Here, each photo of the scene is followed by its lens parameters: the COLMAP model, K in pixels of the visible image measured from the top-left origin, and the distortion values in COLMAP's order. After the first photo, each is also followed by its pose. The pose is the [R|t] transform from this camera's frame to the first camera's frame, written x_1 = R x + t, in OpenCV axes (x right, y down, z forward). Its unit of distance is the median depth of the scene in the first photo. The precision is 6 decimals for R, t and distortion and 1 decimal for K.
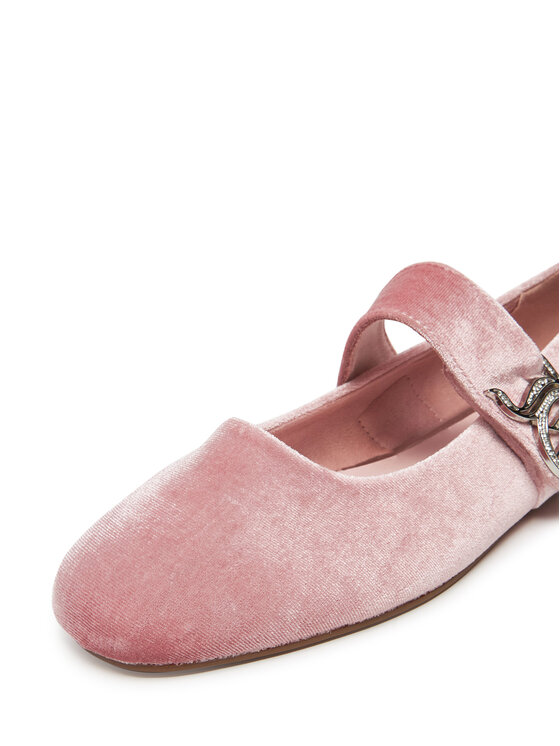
lens RADIAL K [[863.4, 0, 280.0], [0, 863.4, 373.0], [0, 0, 1]] dist [0.013027, 0.007209]
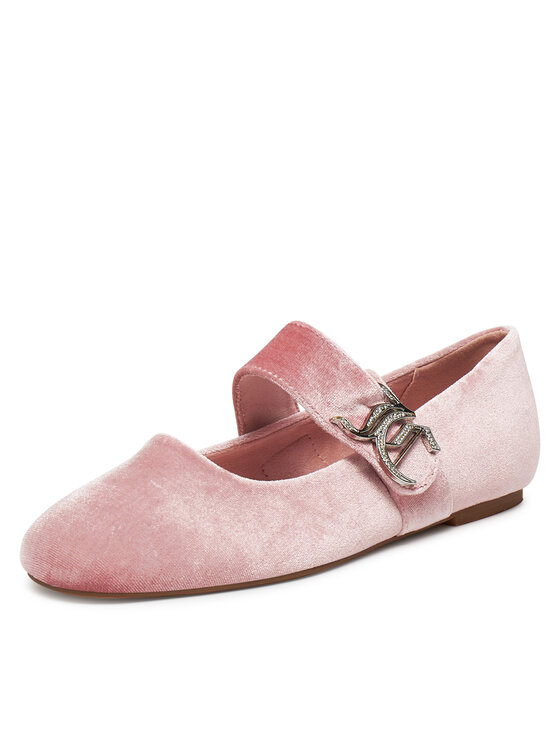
lens RADIAL K [[1464.2, 0, 280.0], [0, 1464.2, 373.0], [0, 0, 1]] dist [-0.018981, -0.056440]
pose [[0.998077, 0.037036, 0.049706, 0.018299], [-0.029393, 0.988770, -0.146526, 0.302781], [-0.054574, 0.144783, 0.987957, -1.323594]]
